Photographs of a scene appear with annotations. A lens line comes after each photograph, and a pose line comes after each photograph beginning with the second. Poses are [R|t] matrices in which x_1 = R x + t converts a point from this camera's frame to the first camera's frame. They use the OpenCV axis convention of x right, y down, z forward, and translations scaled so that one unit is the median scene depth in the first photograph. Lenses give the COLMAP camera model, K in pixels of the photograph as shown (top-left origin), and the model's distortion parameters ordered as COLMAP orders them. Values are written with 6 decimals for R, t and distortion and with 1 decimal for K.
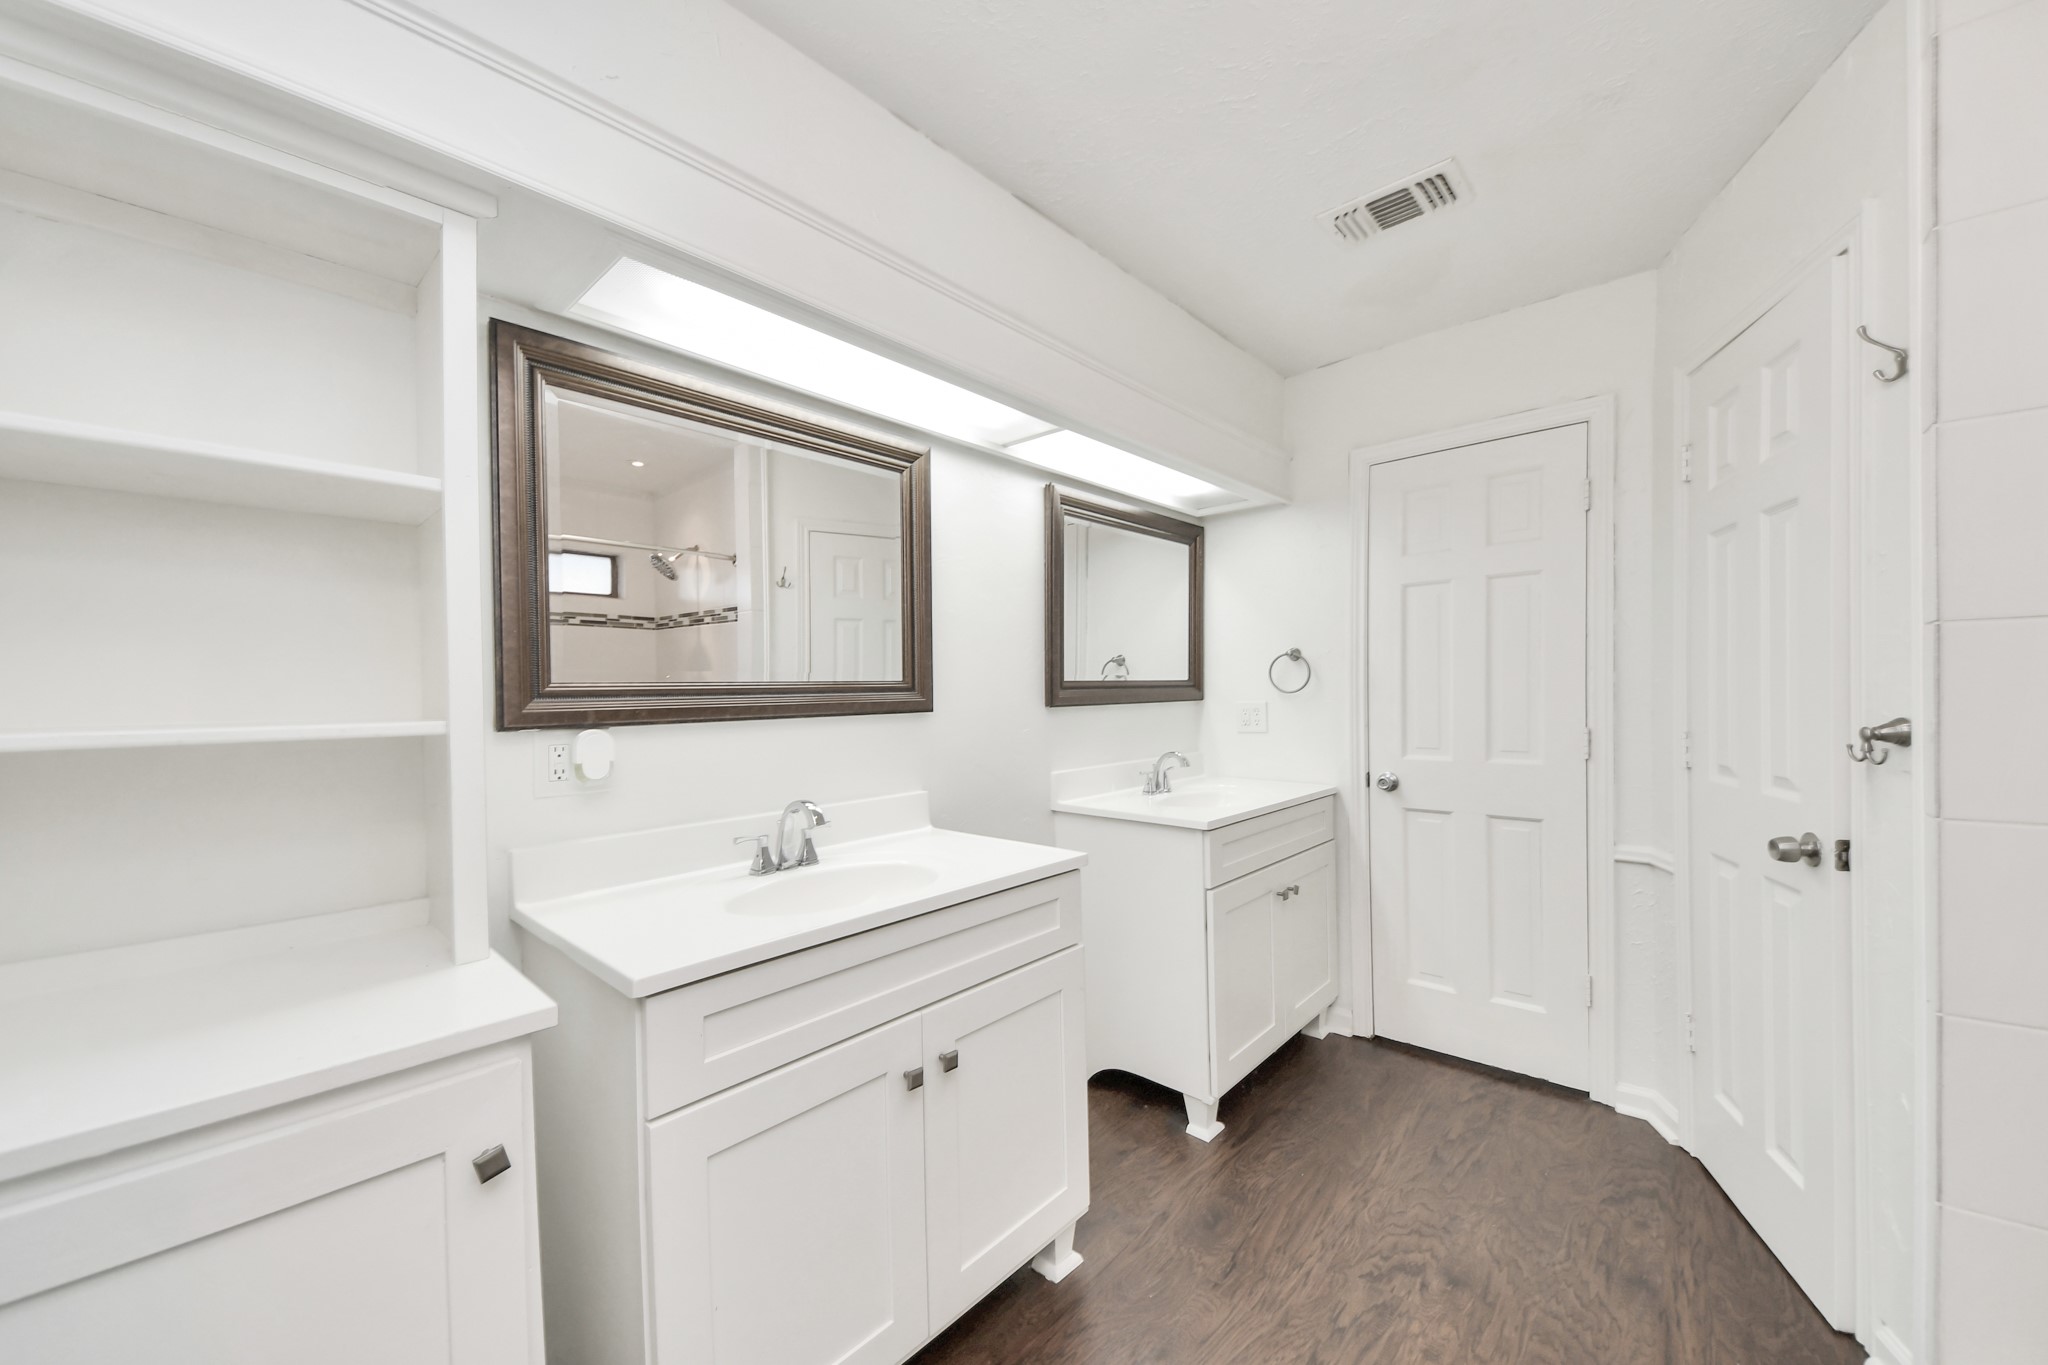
lens RADIAL K [[776.4, 0, 996.0], [0, 776.4, 696.4], [0, 0, 1]] dist [0.028473, -0.019649]
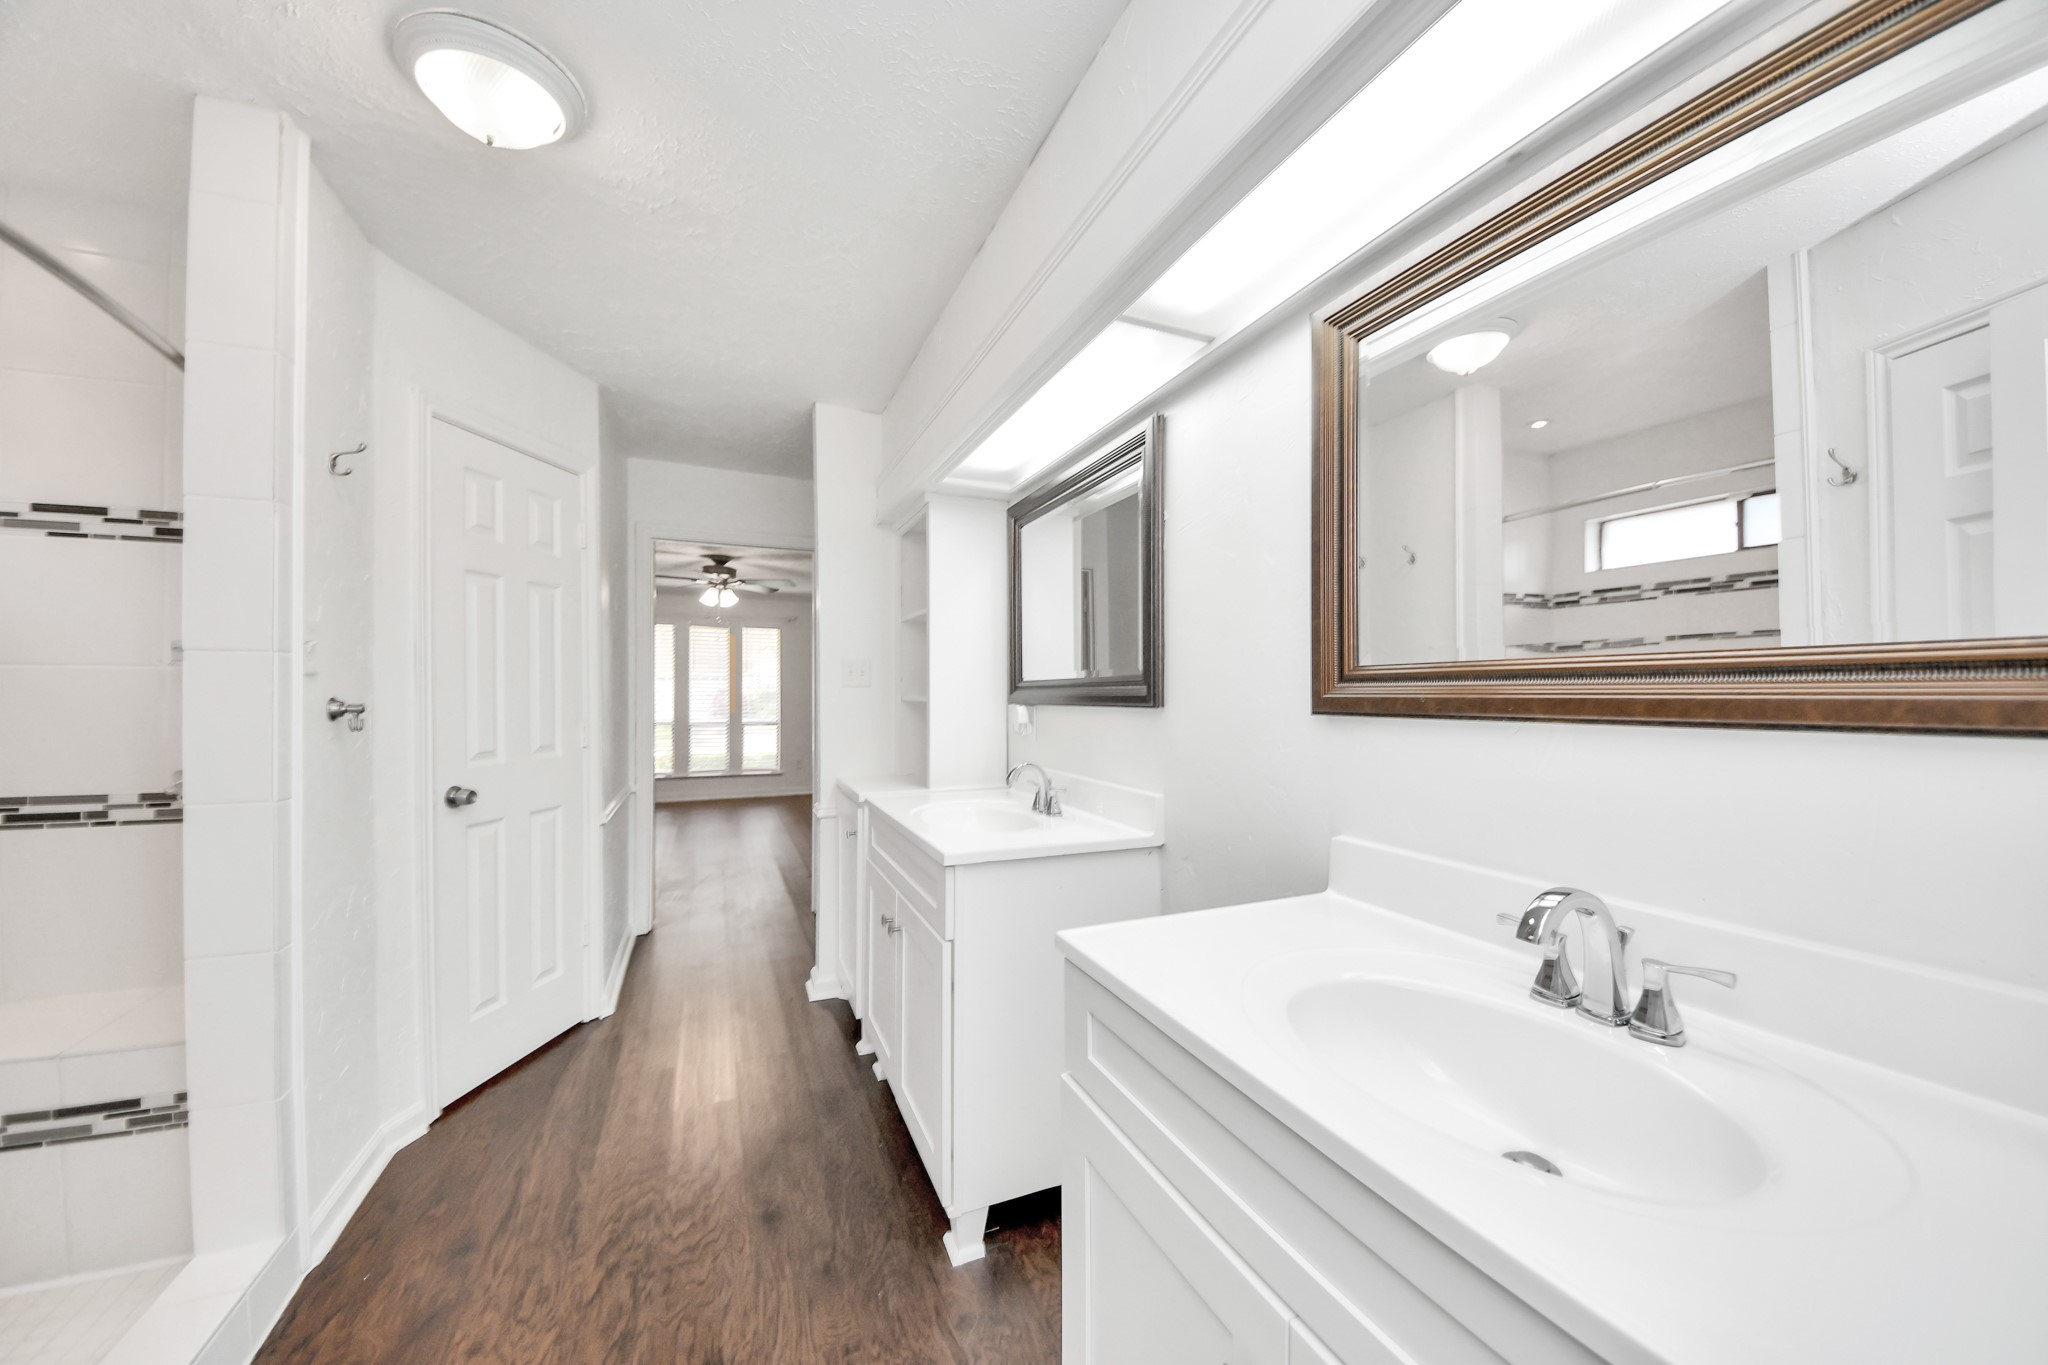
lens RADIAL K [[741.6, 0, 1024.0], [0, 741.6, 682.5], [0, 0, 1]] dist [-0.001027, -0.009476]
pose [[-0.410874, 0.009851, -0.911639, 0.697283], [0.003197, 0.999951, 0.009364, -0.015926], [0.911686, 0.000933, -0.410886, 1.114532]]
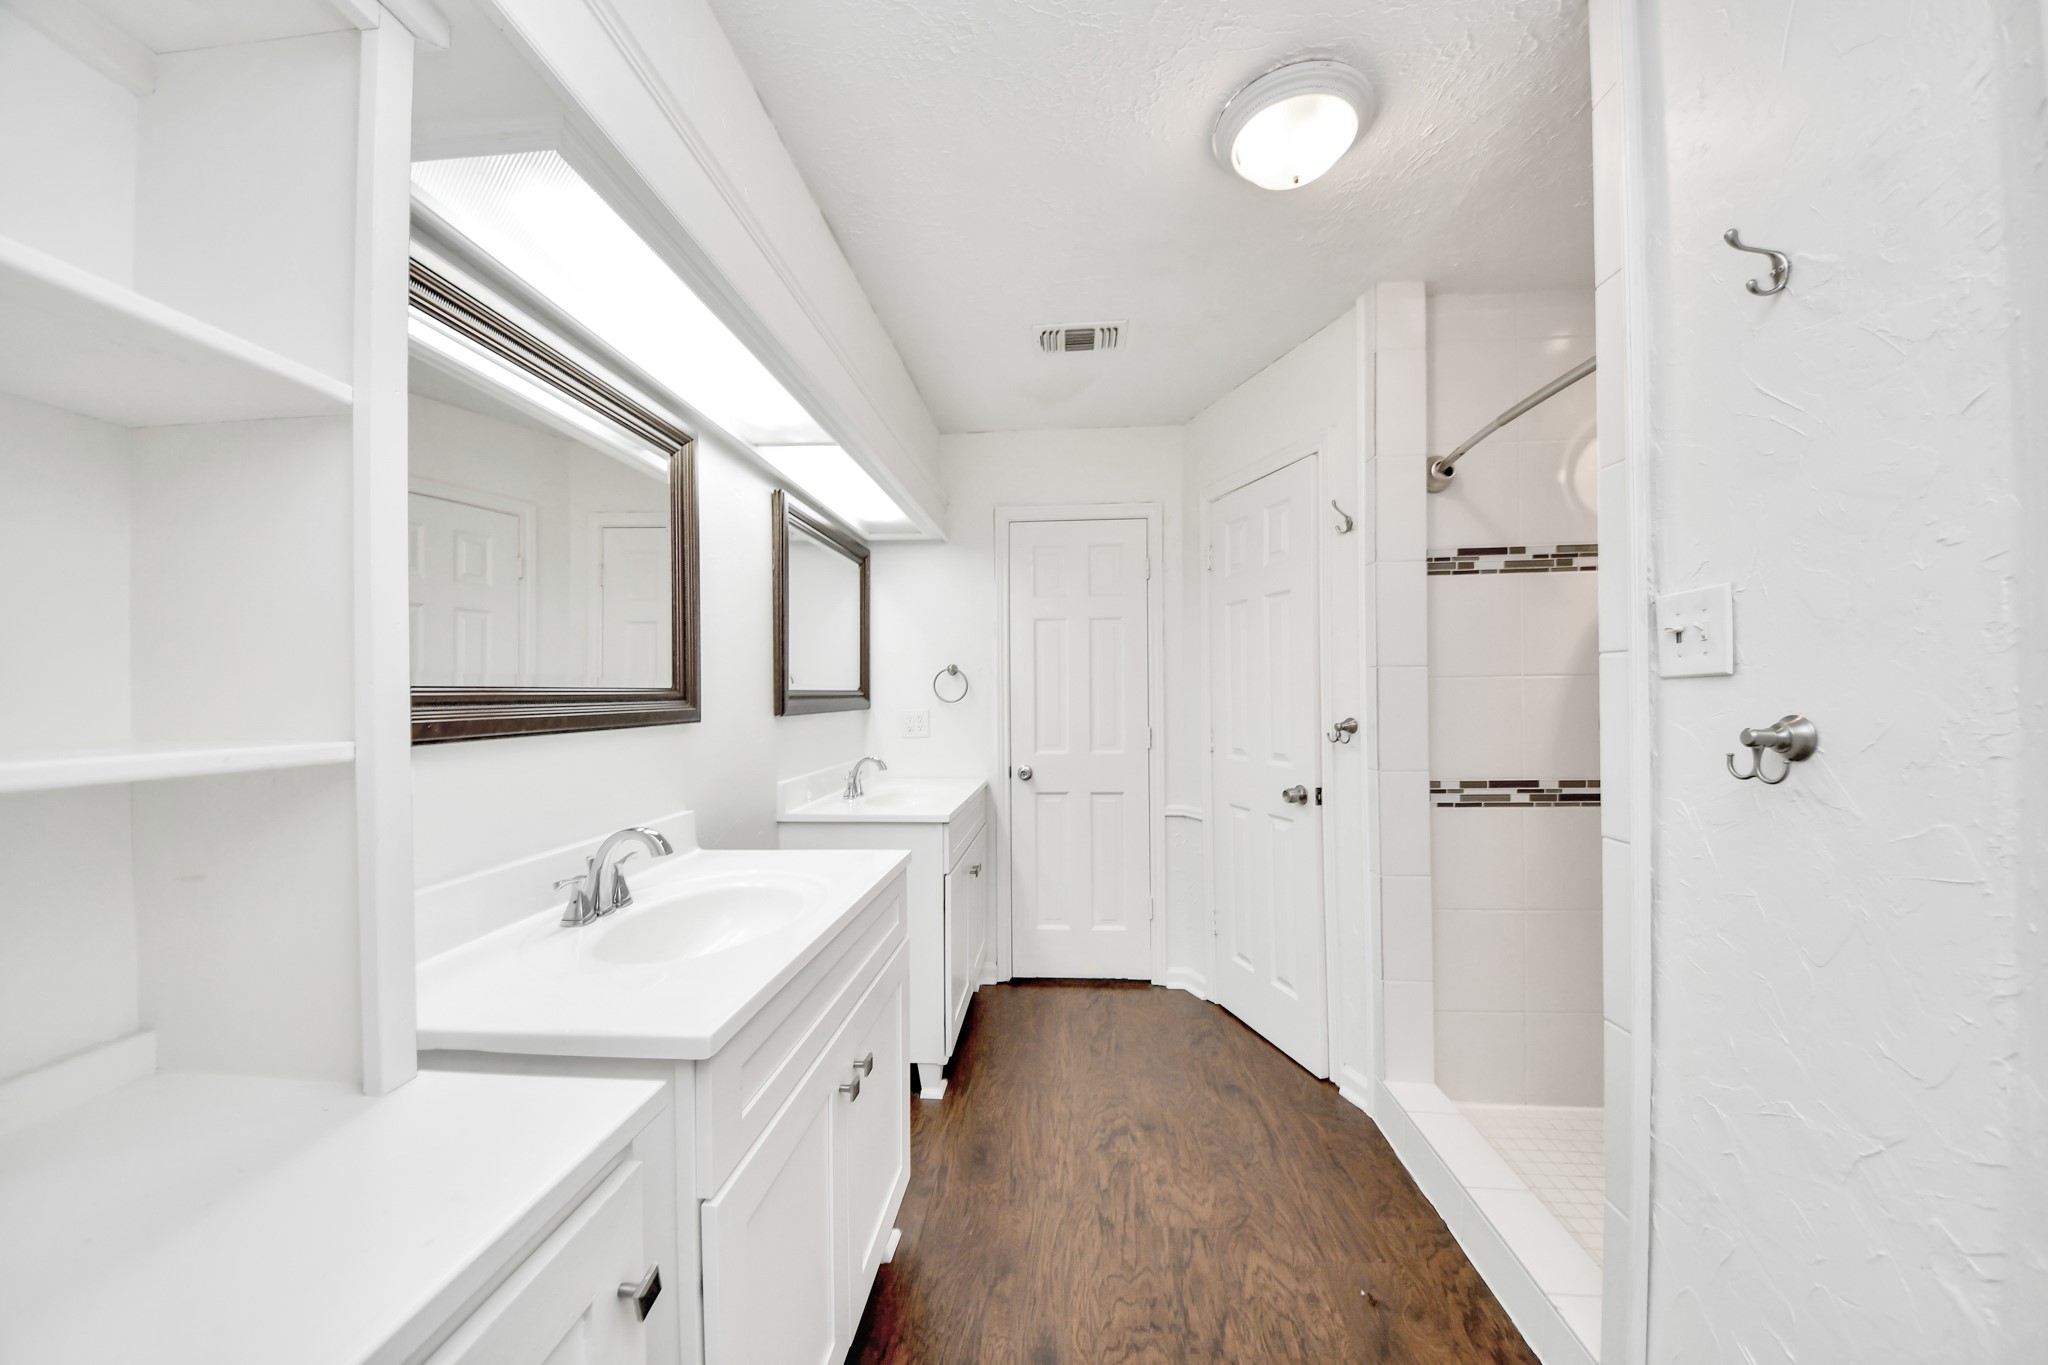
lens RADIAL K [[741.6, 0, 1039.0], [0, 741.6, 691.3], [0, 0, 1]] dist [0.023577, -0.016672]
pose [[0.770805, 0.013539, 0.636927, -0.303514], [-0.001570, 0.999811, -0.019352, 0.000191], [-0.637069, 0.013917, 0.770681, 0.067905]]
